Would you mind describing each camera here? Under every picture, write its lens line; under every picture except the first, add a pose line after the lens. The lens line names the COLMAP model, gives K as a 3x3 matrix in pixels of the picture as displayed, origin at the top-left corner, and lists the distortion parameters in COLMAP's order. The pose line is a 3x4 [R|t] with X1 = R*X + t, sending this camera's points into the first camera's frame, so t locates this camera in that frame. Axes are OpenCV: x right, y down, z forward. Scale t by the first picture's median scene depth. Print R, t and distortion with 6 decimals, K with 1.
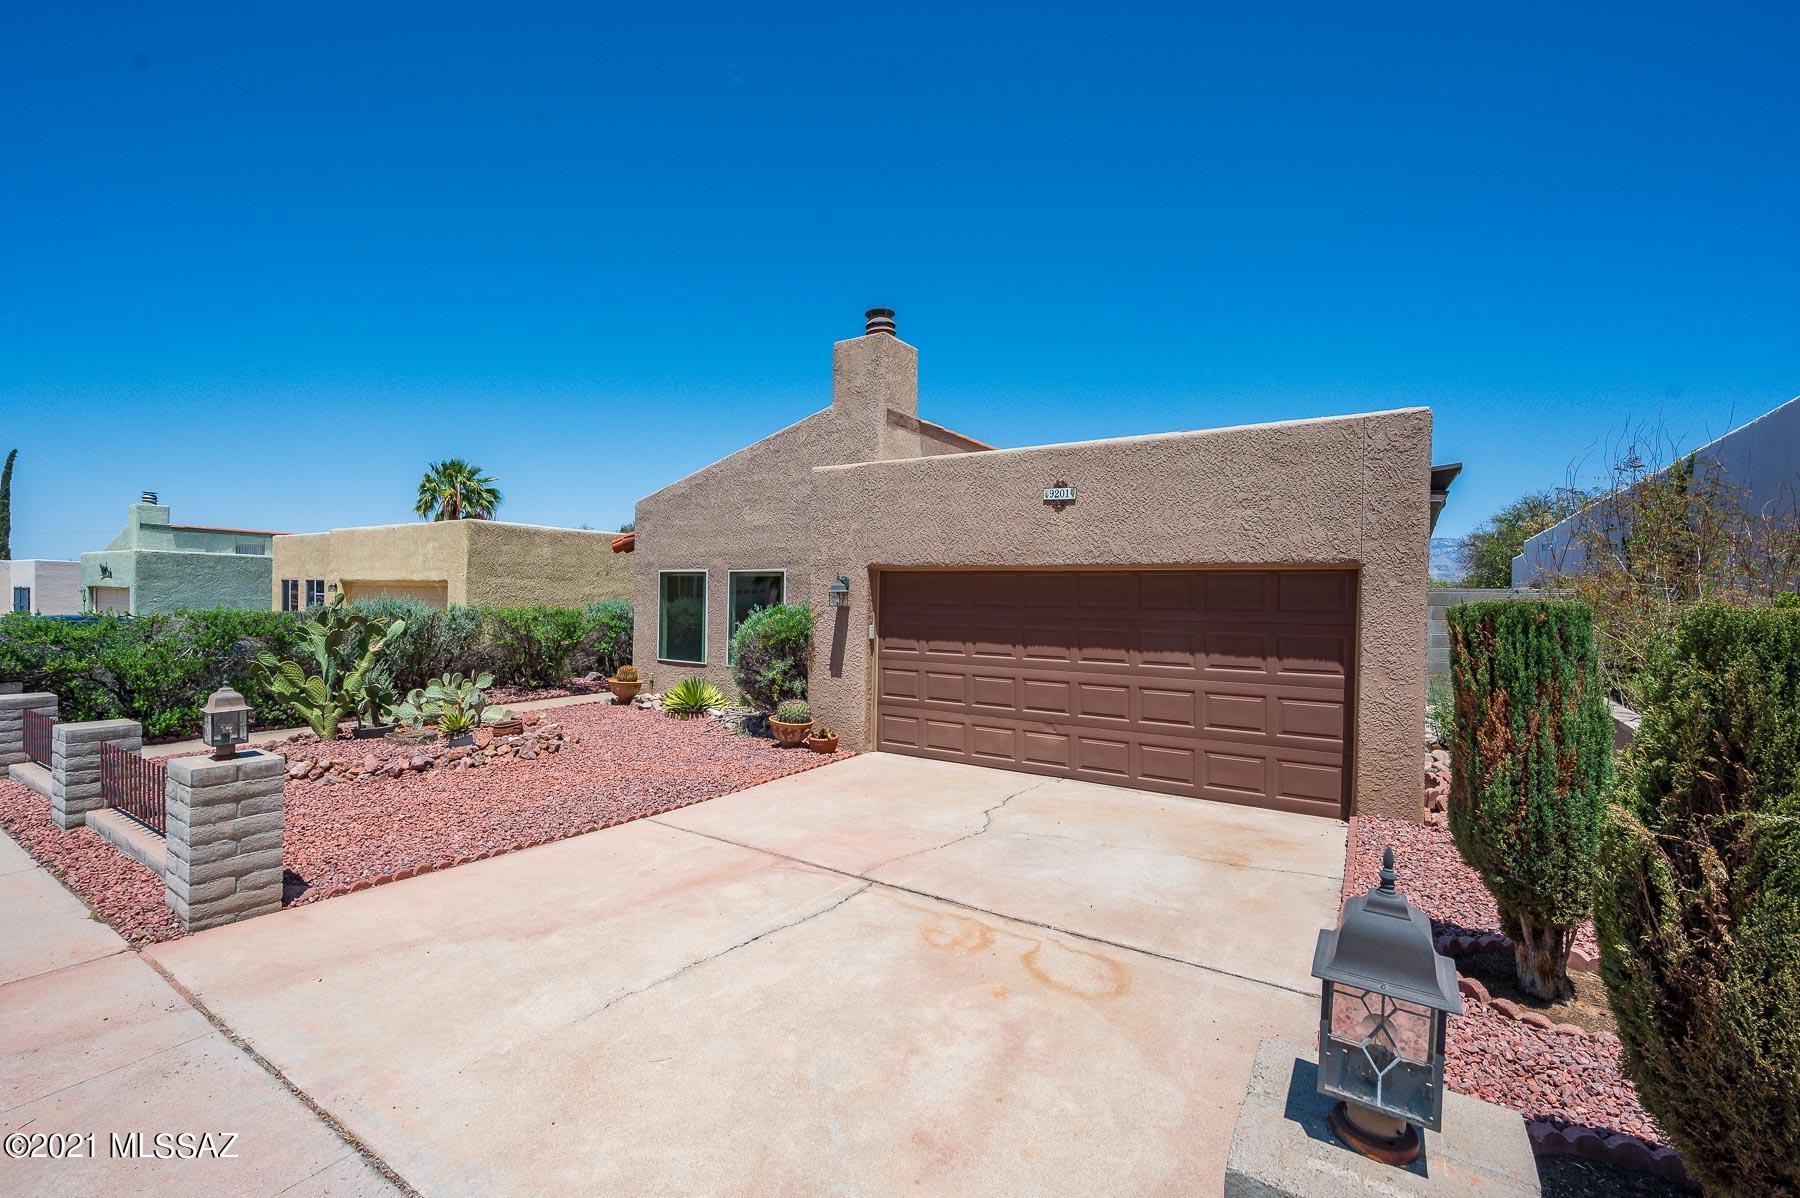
lens RADIAL K [[786.6, 0, 907.6], [0, 786.6, 602.8], [0, 0, 1]] dist [0.002299, -0.000276]
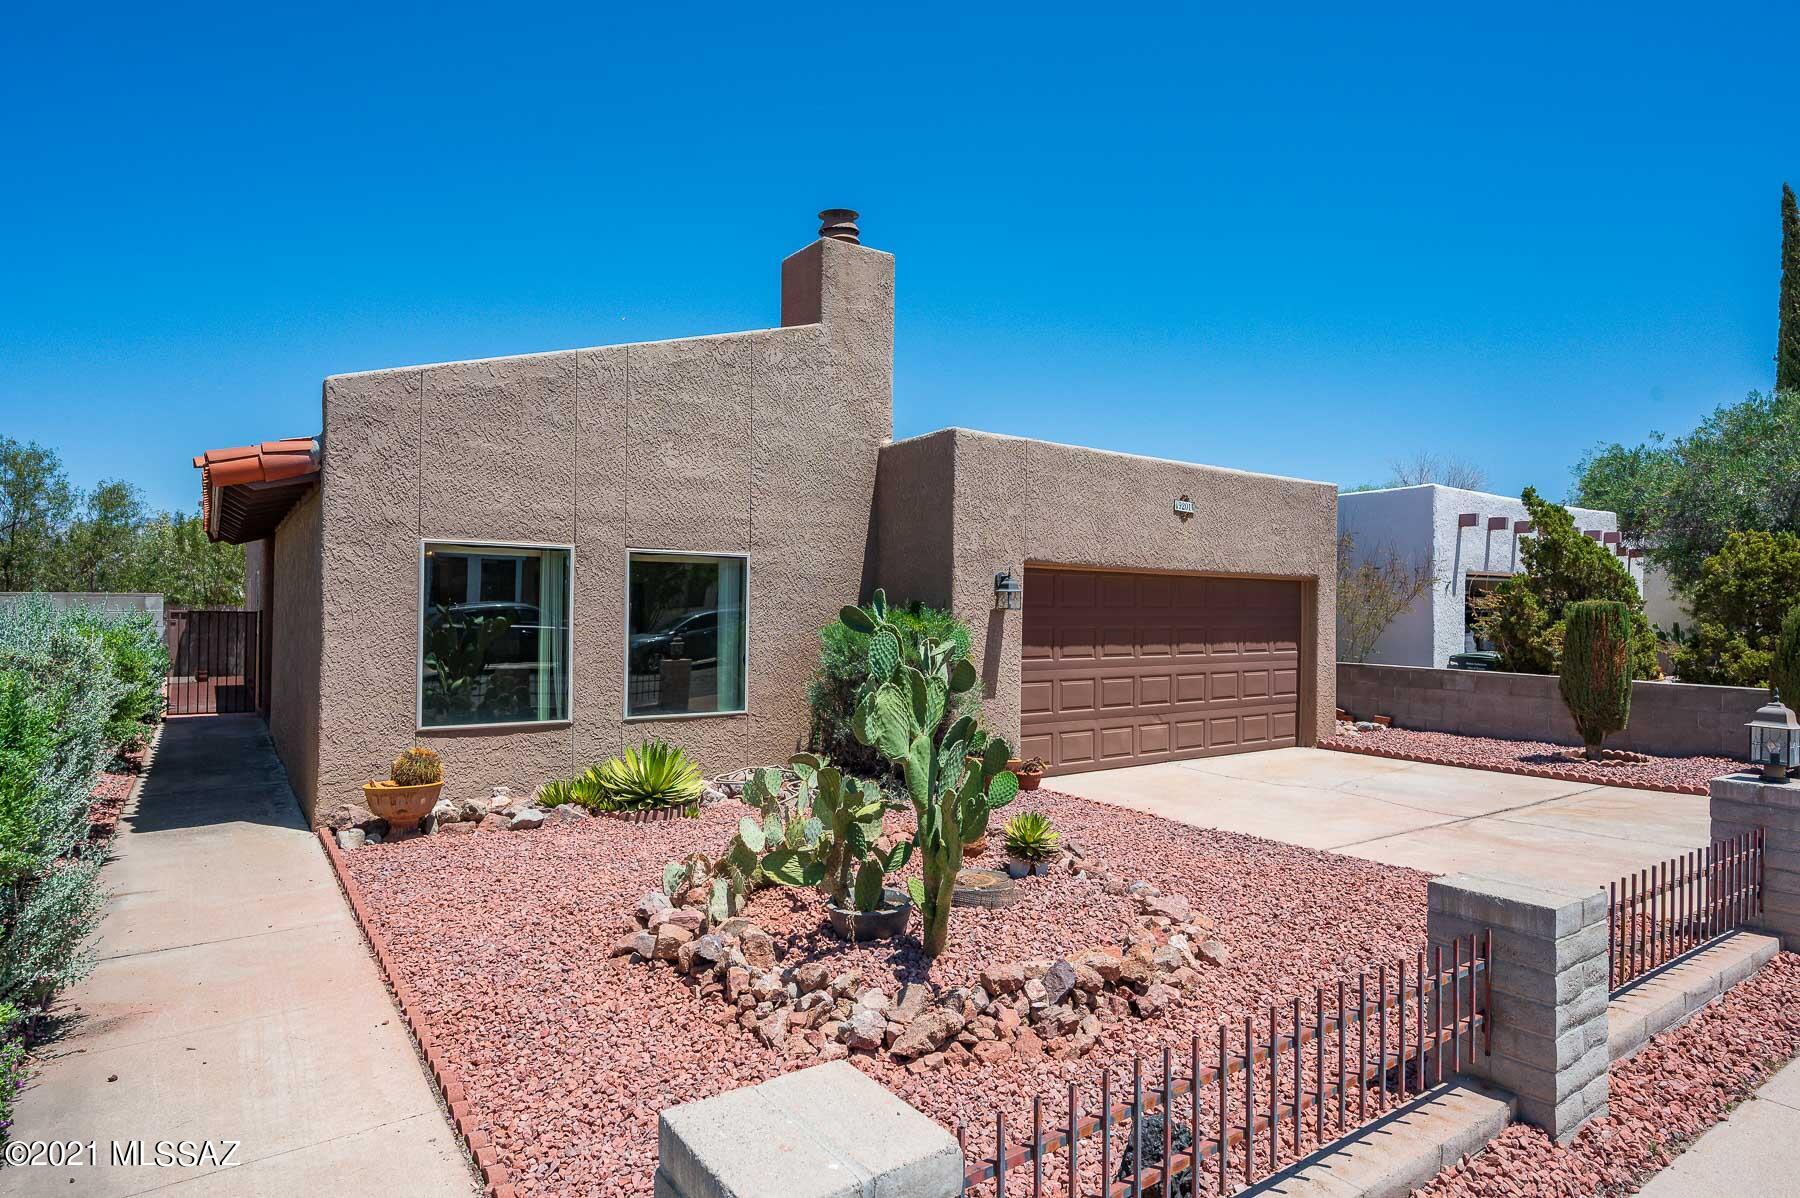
lens RADIAL K [[983.7, 0, 896.4], [0, 983.7, 592.9], [0, 0, 1]] dist [0.001893, 0.000111]
pose [[0.365517, -0.001143, 0.930804, -0.865604], [-0.001530, 0.999997, 0.001829, -0.012062], [-0.930803, -0.002093, 0.365514, 0.597948]]
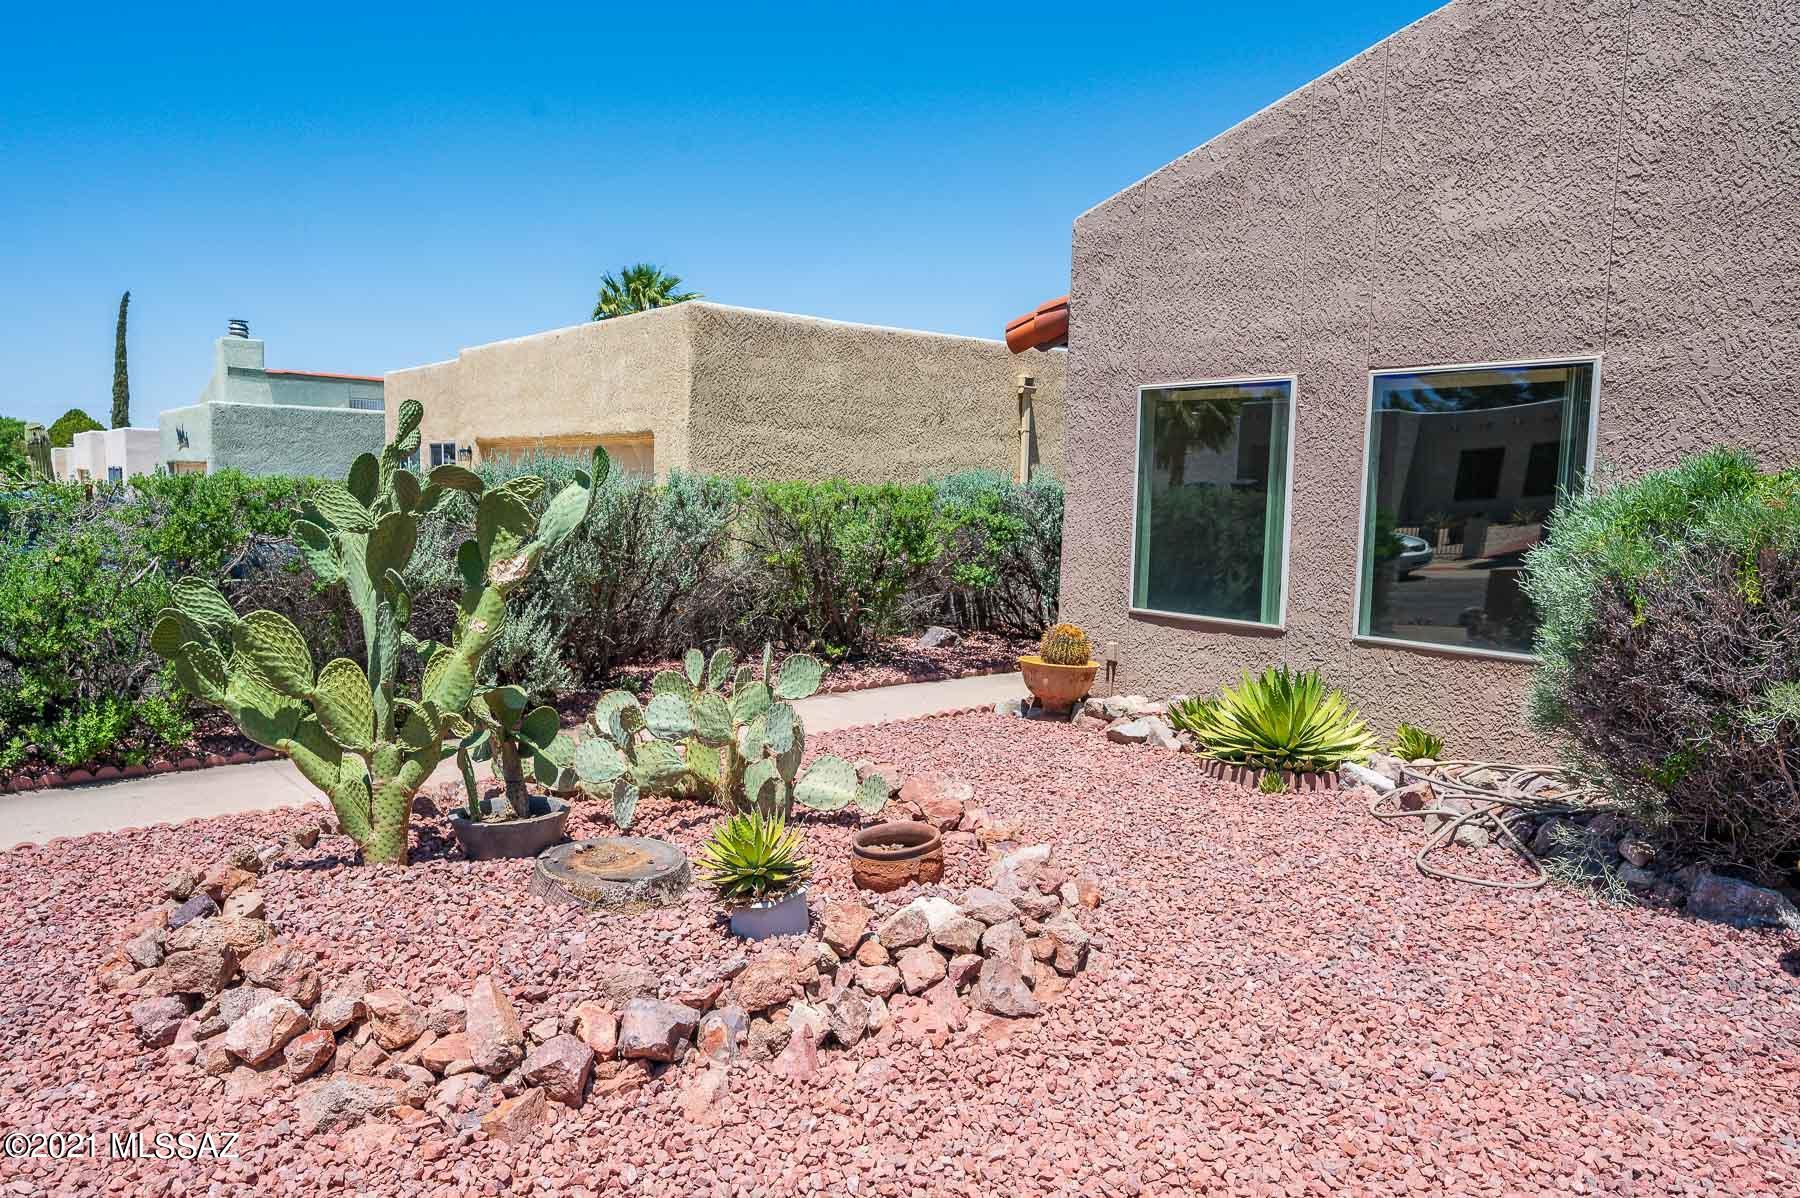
lens RADIAL K [[1204.1, 0, 898.7], [0, 1204.1, 602.7], [0, 0, 1]] dist [0.001790, -0.000221]
pose [[0.953478, 0.031669, -0.299796, -0.281432], [-0.006999, 0.996524, 0.083007, 0.020604], [0.301382, -0.077047, 0.950385, 0.433327]]
